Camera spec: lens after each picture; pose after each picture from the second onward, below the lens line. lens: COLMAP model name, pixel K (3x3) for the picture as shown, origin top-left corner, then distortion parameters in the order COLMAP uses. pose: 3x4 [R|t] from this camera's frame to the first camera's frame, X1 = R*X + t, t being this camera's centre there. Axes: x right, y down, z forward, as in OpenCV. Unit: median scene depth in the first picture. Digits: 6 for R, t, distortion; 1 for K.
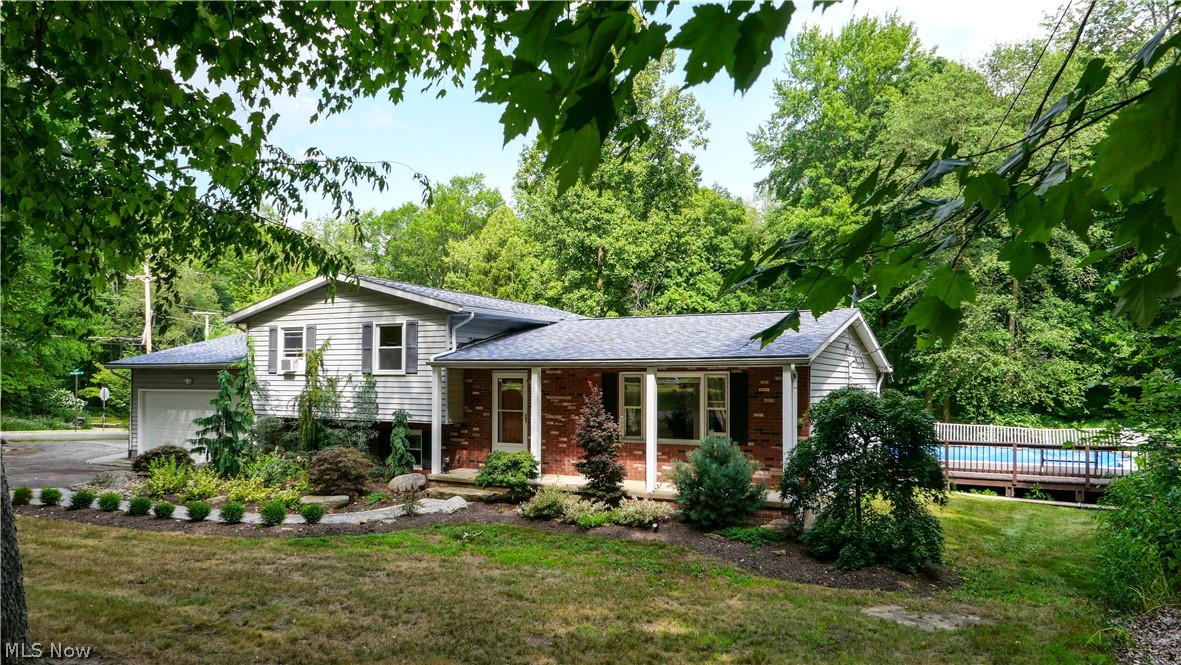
lens RADIAL K [[840.7, 0, 565.7], [0, 840.7, 338.2], [0, 0, 1]] dist [-0.000967, 0.000753]
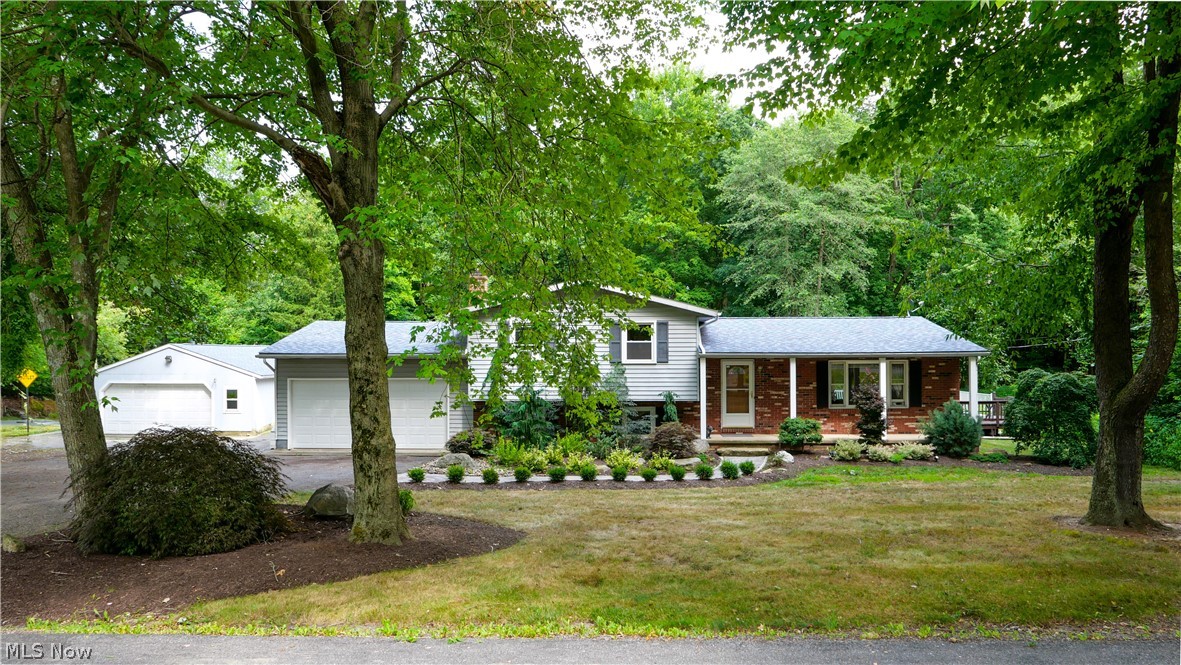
lens RADIAL K [[840.7, 0, 565.7], [0, 840.7, 338.2], [0, 0, 1]] dist [-0.000967, 0.000753]
pose [[0.879295, -0.000659, 0.476278, -0.906107], [-0.015229, 0.999449, 0.029498, -0.029525], [-0.476035, -0.033191, 0.878800, -0.045510]]
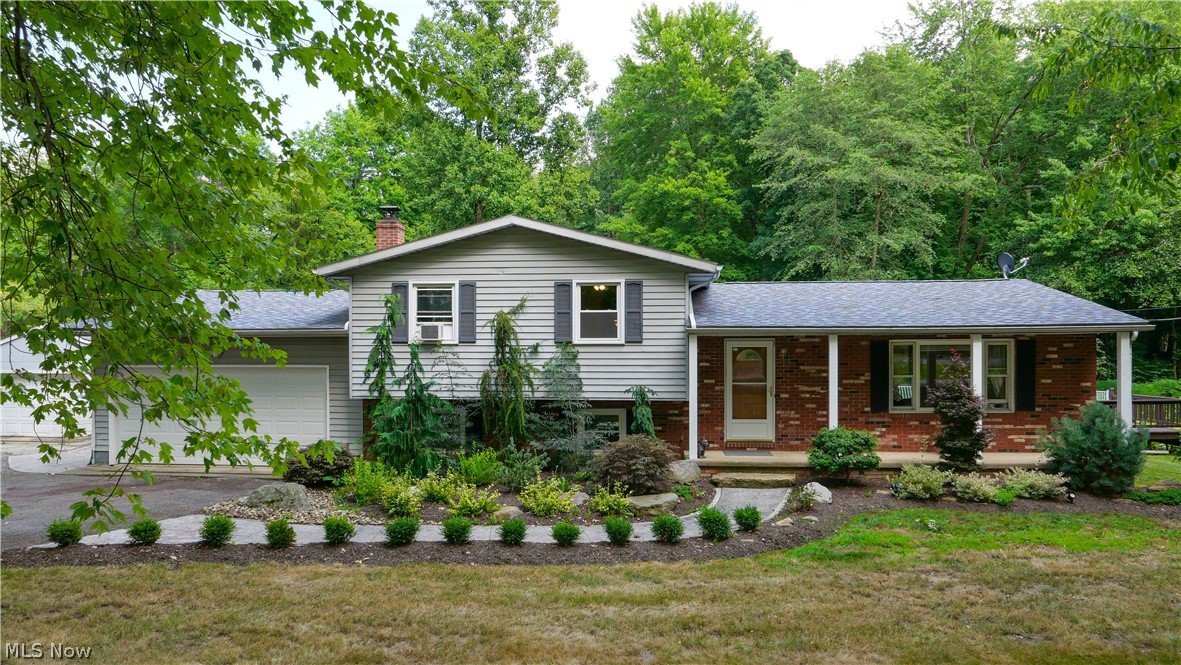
lens RADIAL K [[840.7, 0, 565.7], [0, 840.7, 338.2], [0, 0, 1]] dist [-0.000967, 0.000753]
pose [[0.905783, -0.003133, 0.423730, -0.595285], [-0.013286, 0.999271, 0.035790, 0.008445], [-0.423533, -0.038048, 0.905081, 0.262291]]
